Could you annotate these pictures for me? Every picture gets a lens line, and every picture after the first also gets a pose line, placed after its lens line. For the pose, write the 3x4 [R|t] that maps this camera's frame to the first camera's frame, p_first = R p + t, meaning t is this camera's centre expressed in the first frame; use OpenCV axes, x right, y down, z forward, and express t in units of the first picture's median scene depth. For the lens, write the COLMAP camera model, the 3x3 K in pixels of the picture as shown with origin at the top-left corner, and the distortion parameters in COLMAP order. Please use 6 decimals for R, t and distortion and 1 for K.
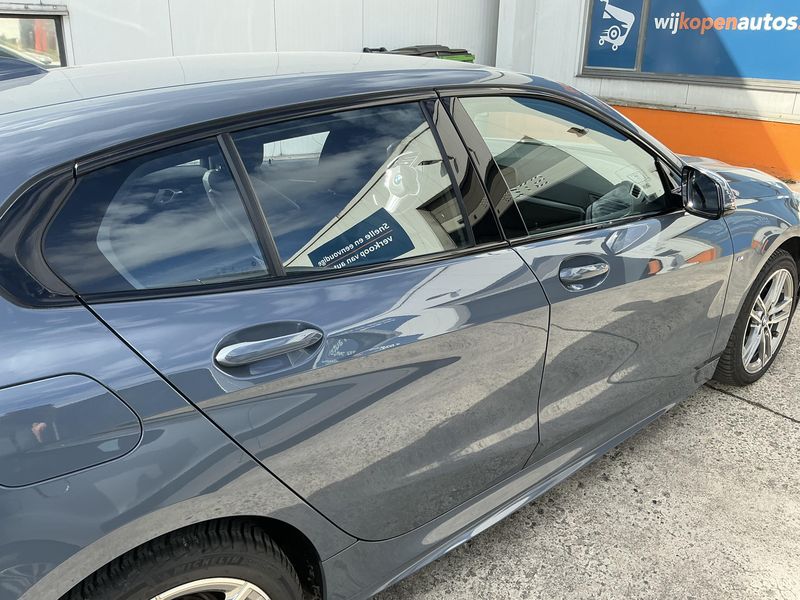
lens RADIAL K [[680.9, 0, 400.0], [0, 680.9, 300.0], [0, 0, 1]] dist [-0.053333, 0.046979]
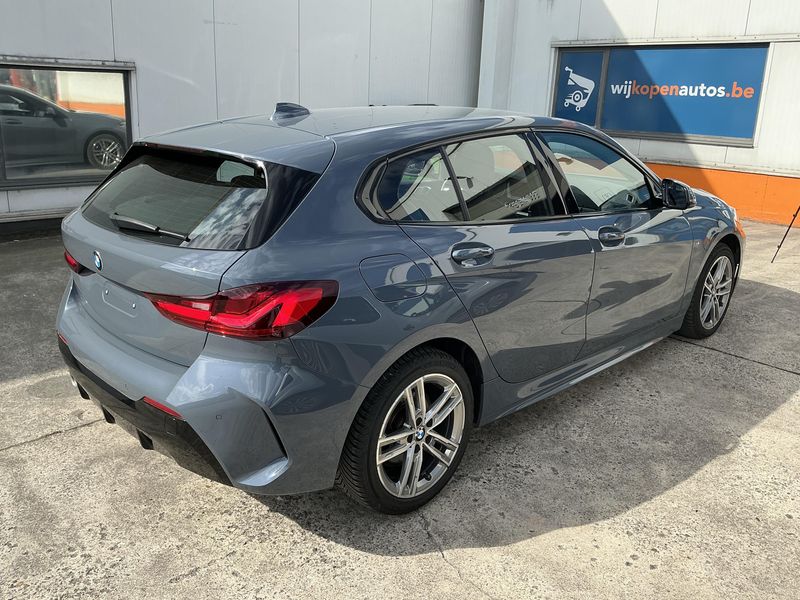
lens RADIAL K [[669.1, 0, 411.8], [0, 669.1, 302.9], [0, 0, 1]] dist [0.084415, -0.187438]
pose [[0.996109, -0.003672, 0.088049, -0.114825], [0.010257, 0.997172, -0.074445, 0.075978], [-0.087526, 0.075059, 0.993330, -0.189401]]
